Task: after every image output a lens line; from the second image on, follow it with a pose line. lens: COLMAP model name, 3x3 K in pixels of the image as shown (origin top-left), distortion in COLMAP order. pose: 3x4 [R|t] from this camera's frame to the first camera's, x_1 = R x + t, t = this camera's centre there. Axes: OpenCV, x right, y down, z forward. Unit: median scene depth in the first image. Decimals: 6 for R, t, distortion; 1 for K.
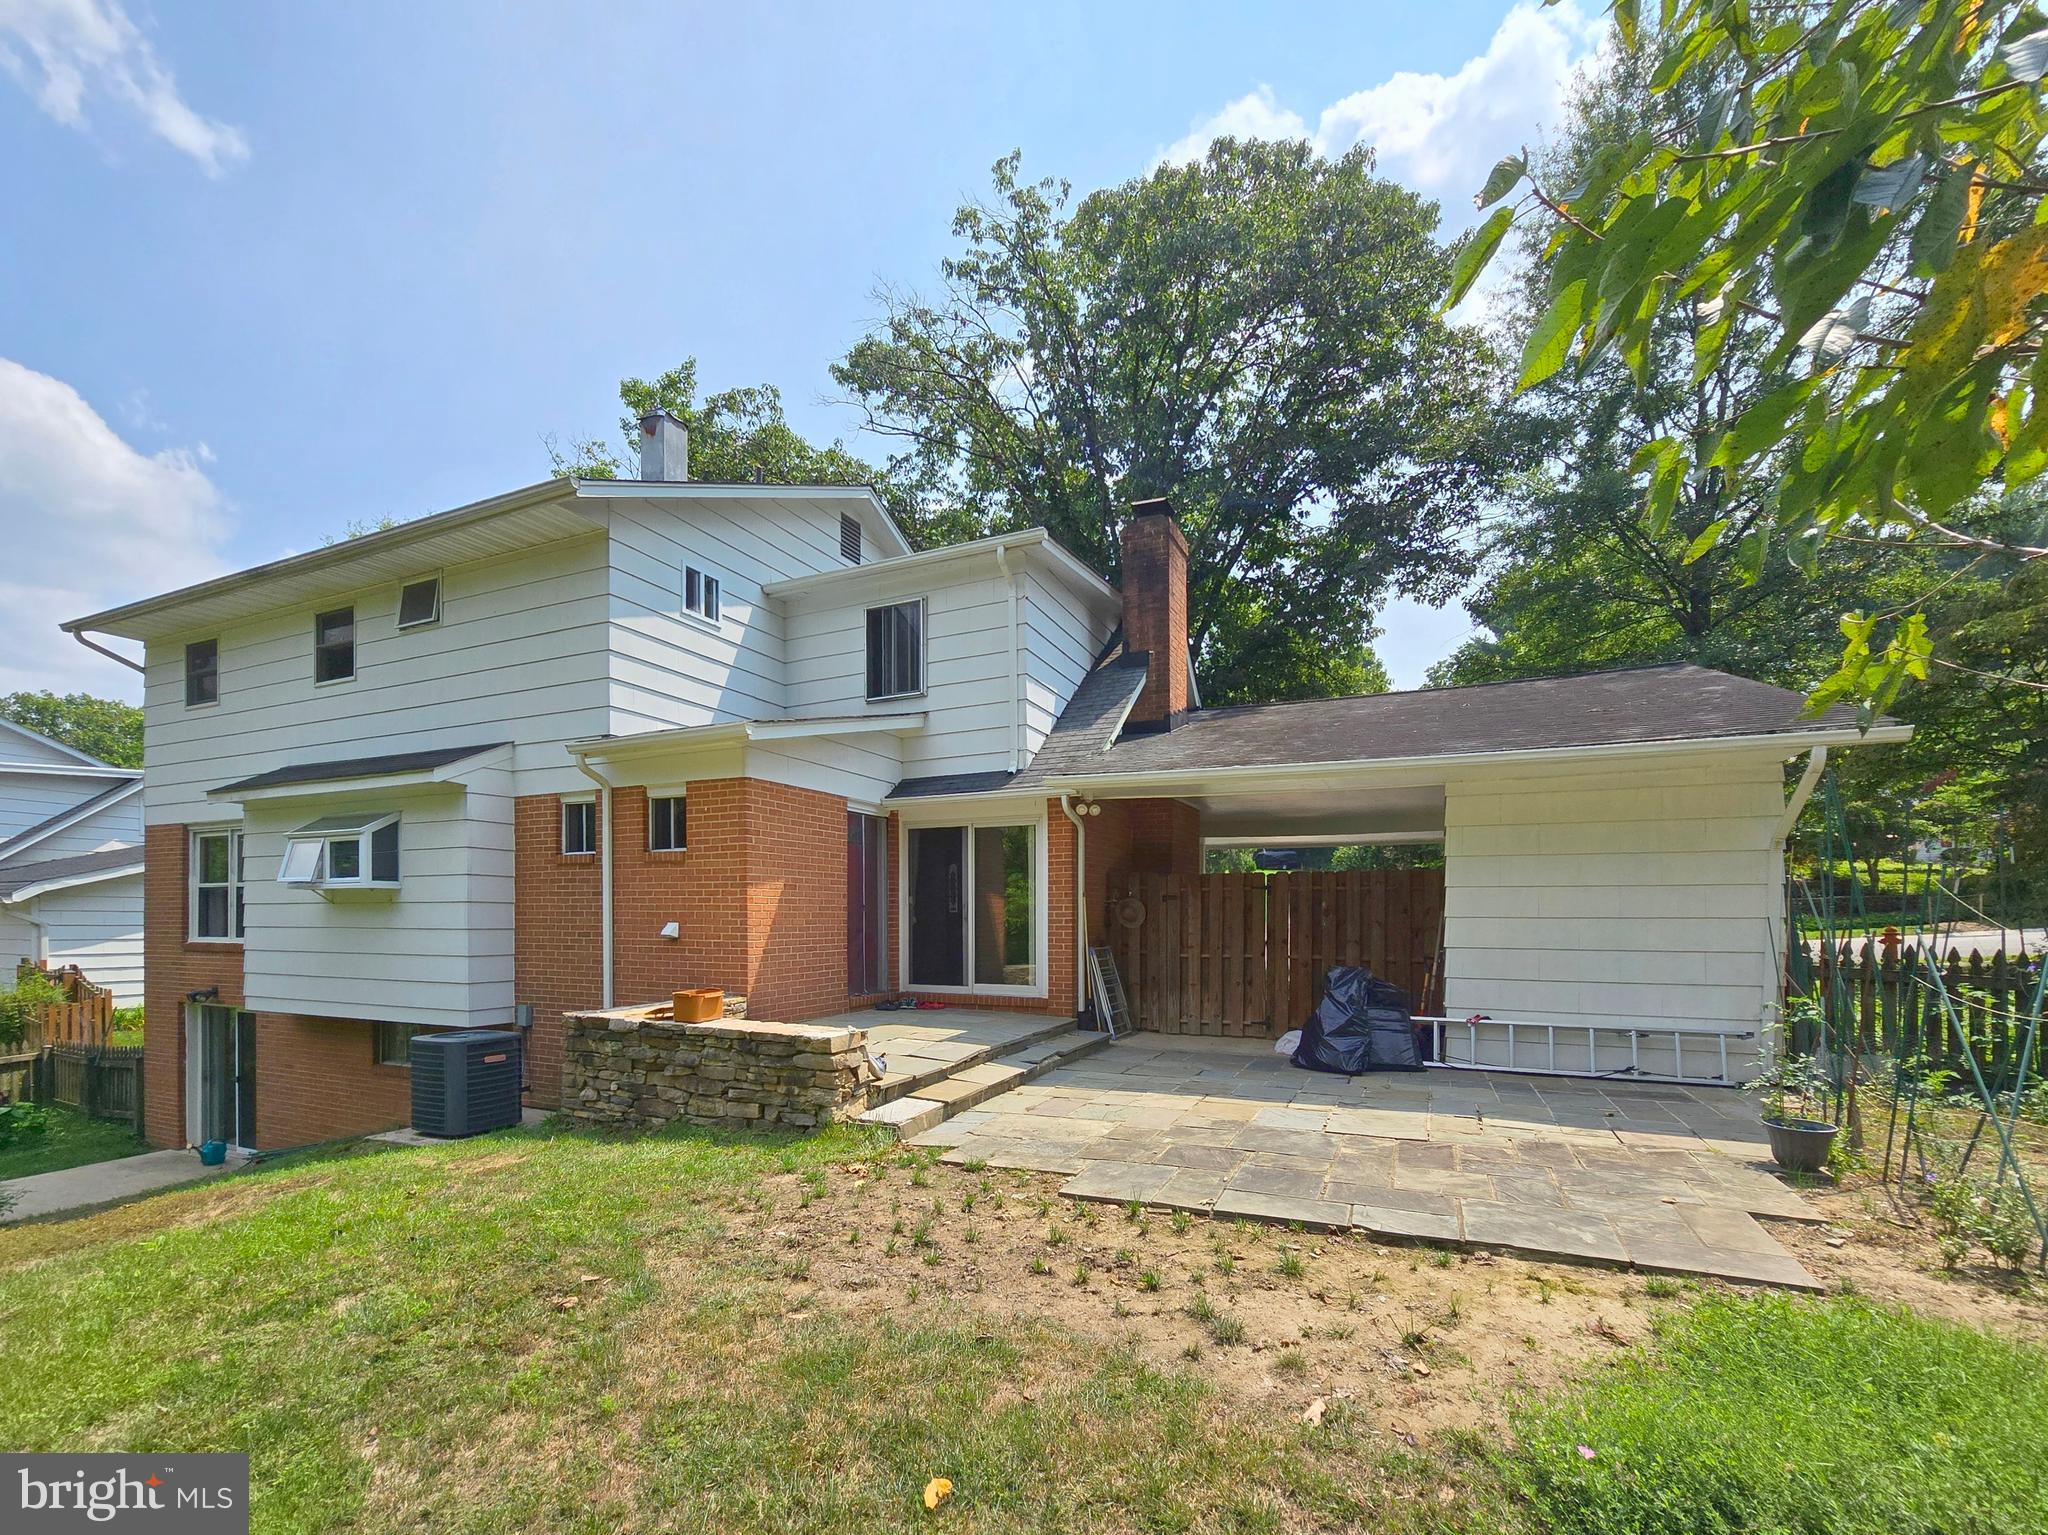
lens RADIAL K [[880.2, 0, 1026.2], [0, 880.2, 856.8], [0, 0, 1]] dist [-0.003060, -0.000195]
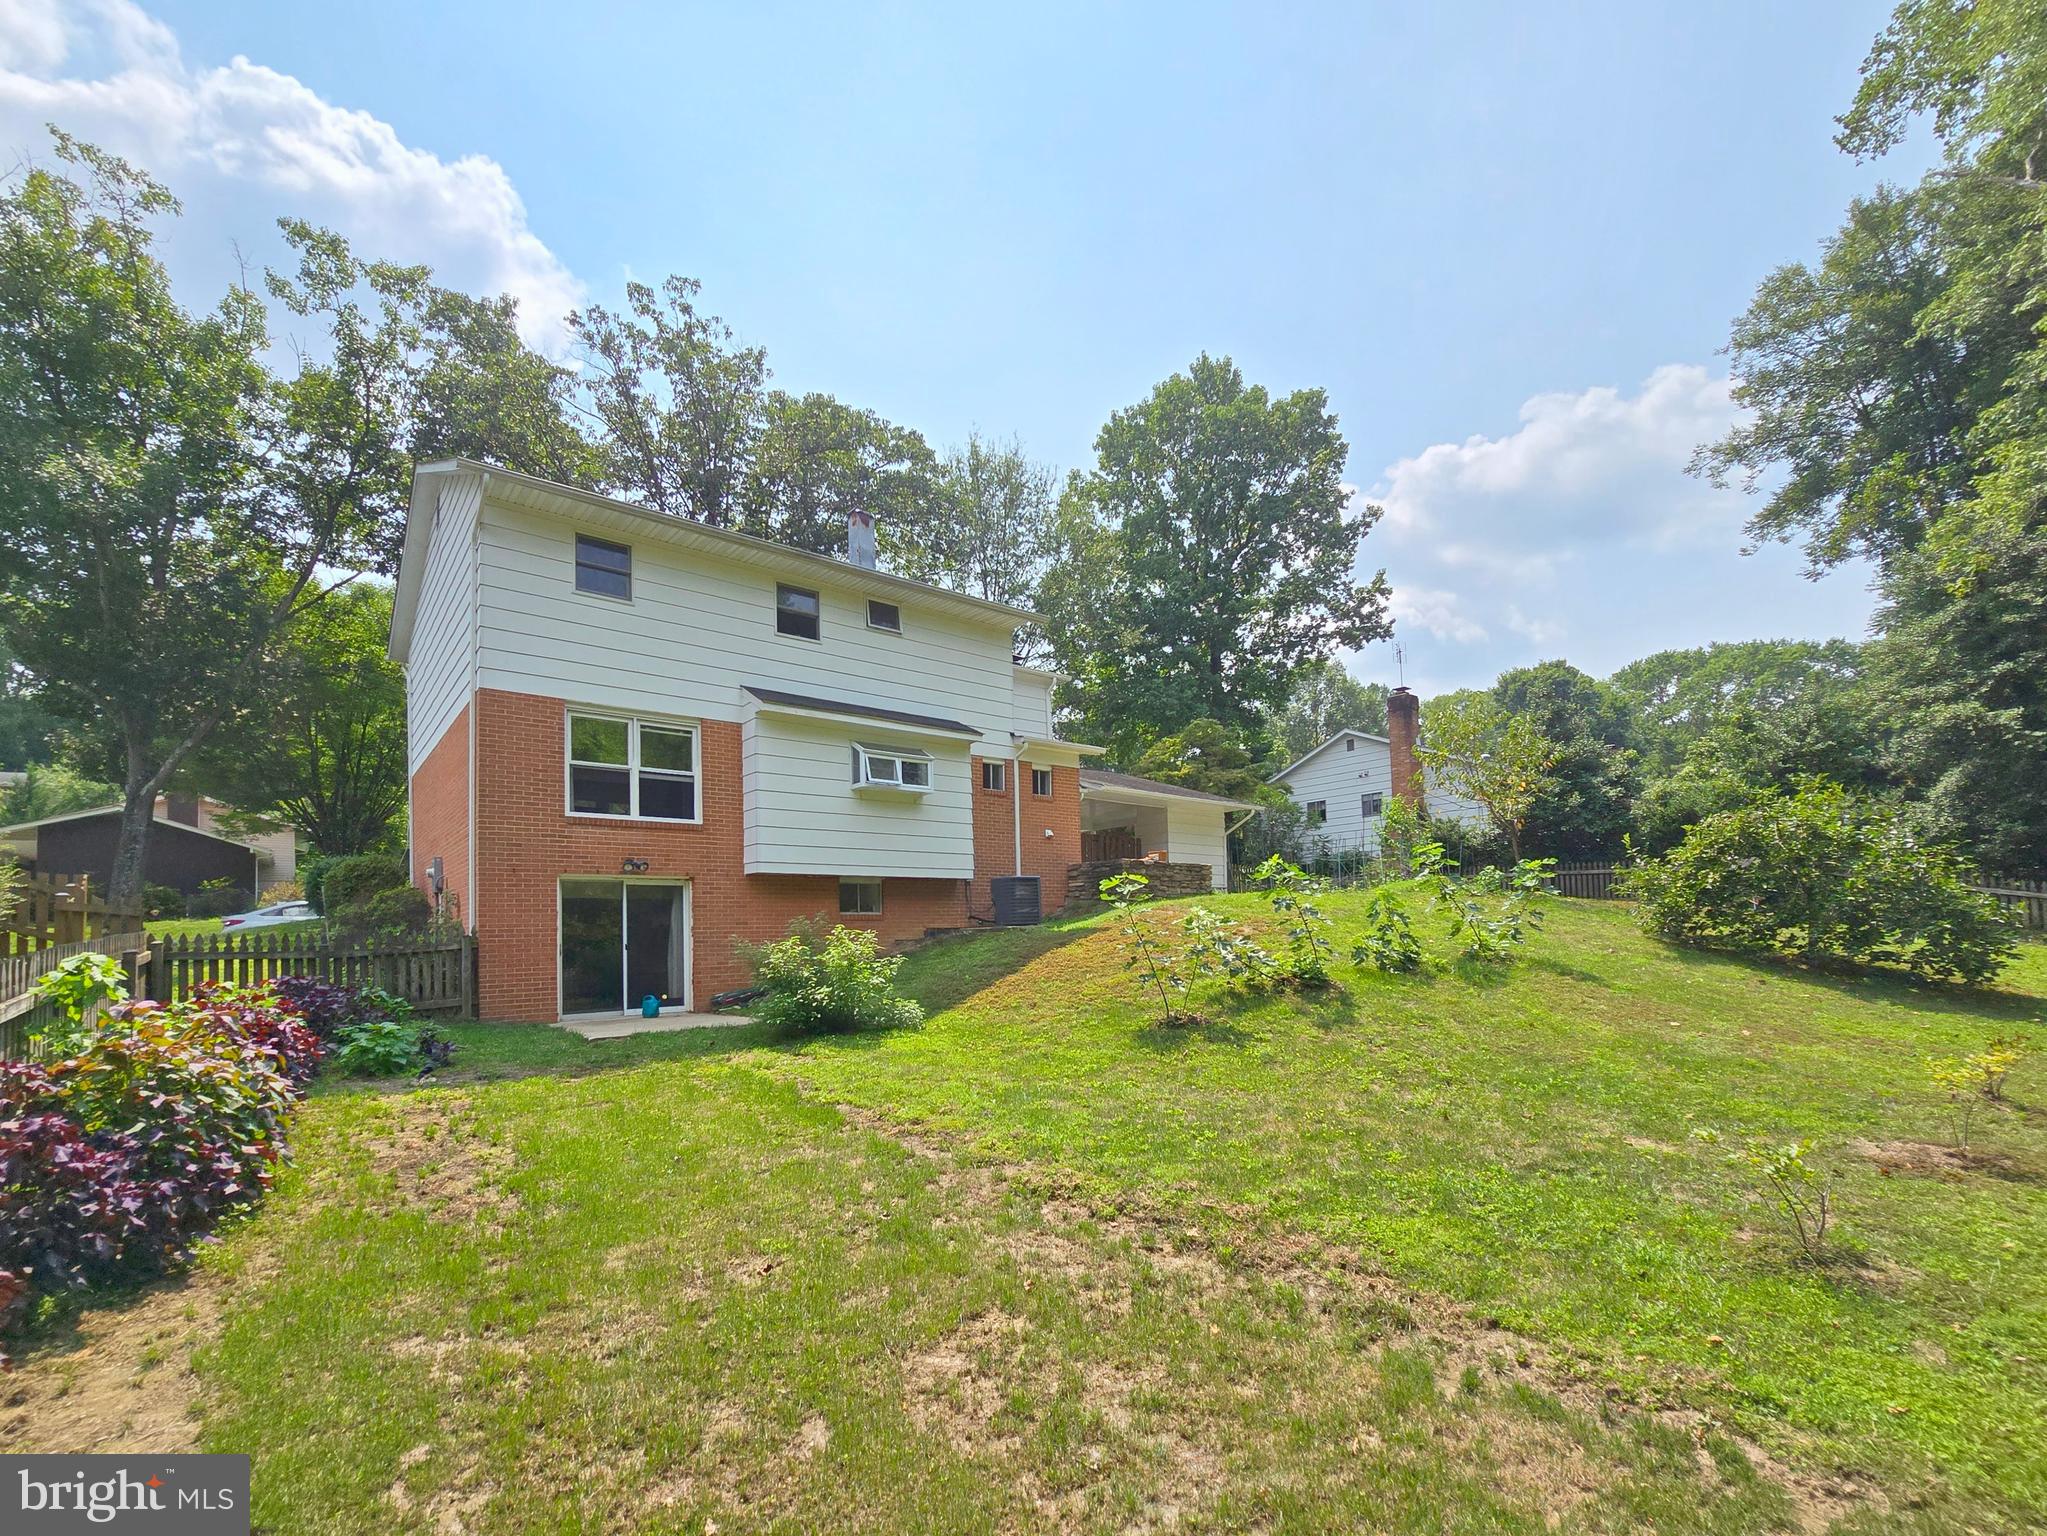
lens RADIAL K [[859.1, 0, 1030.8], [0, 859.1, 793.5], [0, 0, 1]] dist [-0.002724, 0.000123]
pose [[0.461113, 0.135144, 0.876990, -1.821582], [-0.036866, 0.990398, -0.133237, 0.215820], [-0.886575, 0.029106, 0.461668, 0.058711]]
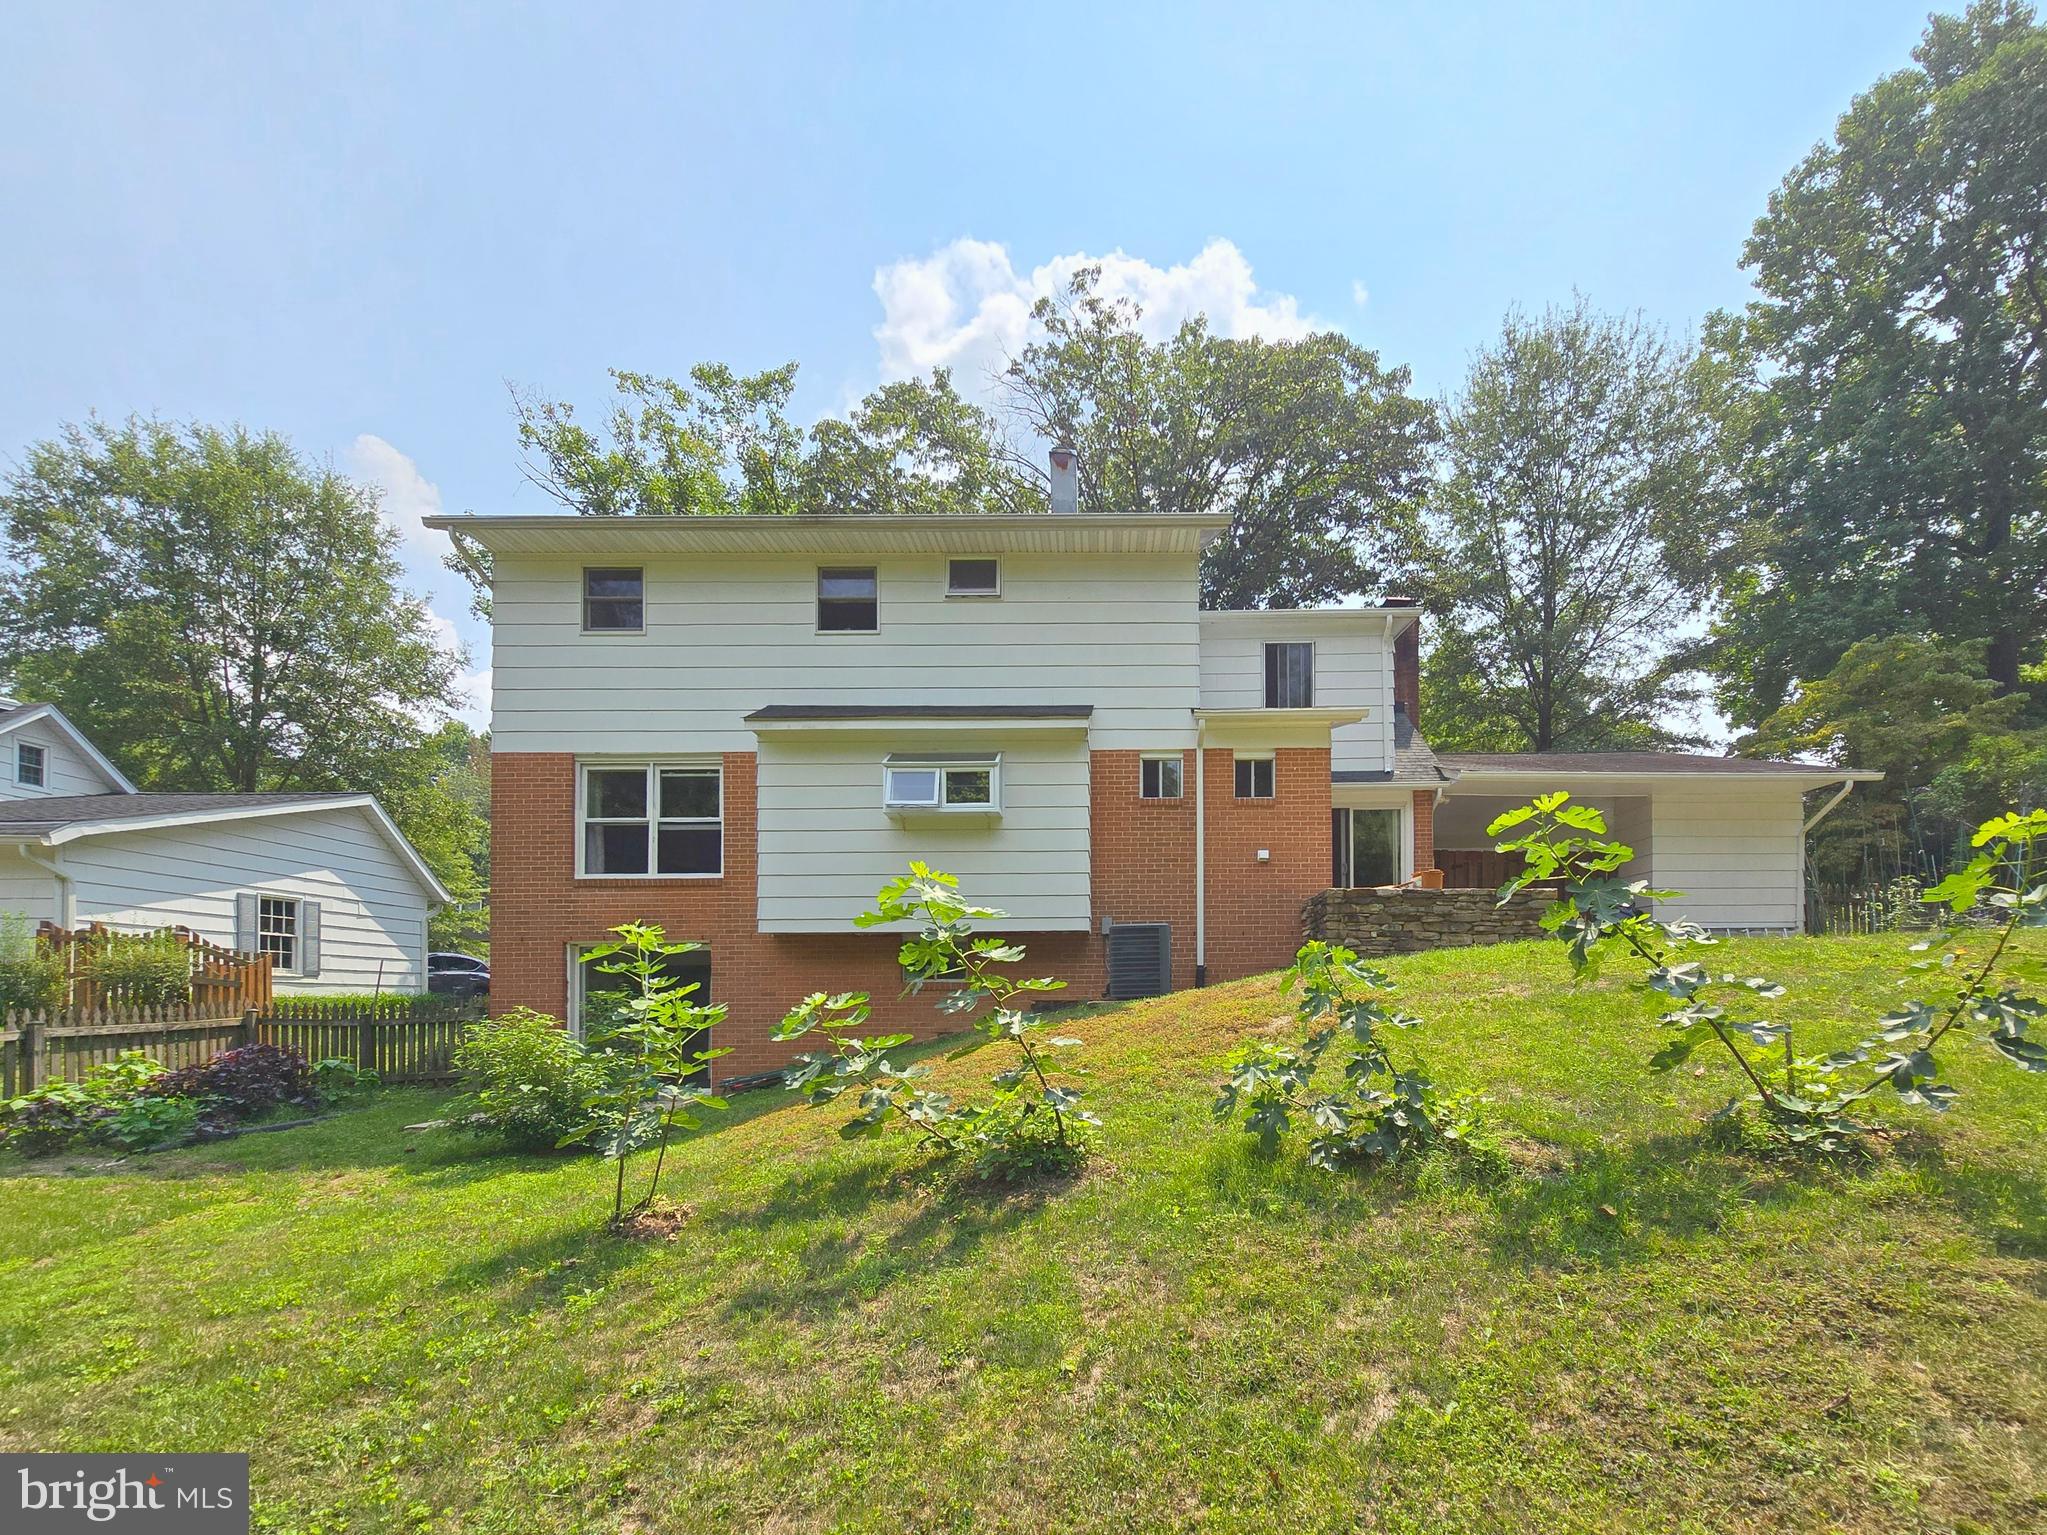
lens RADIAL K [[922.6, 0, 1028.1], [0, 922.6, 933.9], [0, 0, 1]] dist [-0.000480, -0.009016]
pose [[0.910561, 0.024296, 0.412660, -1.070138], [-0.020567, 0.999698, -0.013478, 0.188161], [-0.412863, 0.003785, 0.910785, -0.130995]]
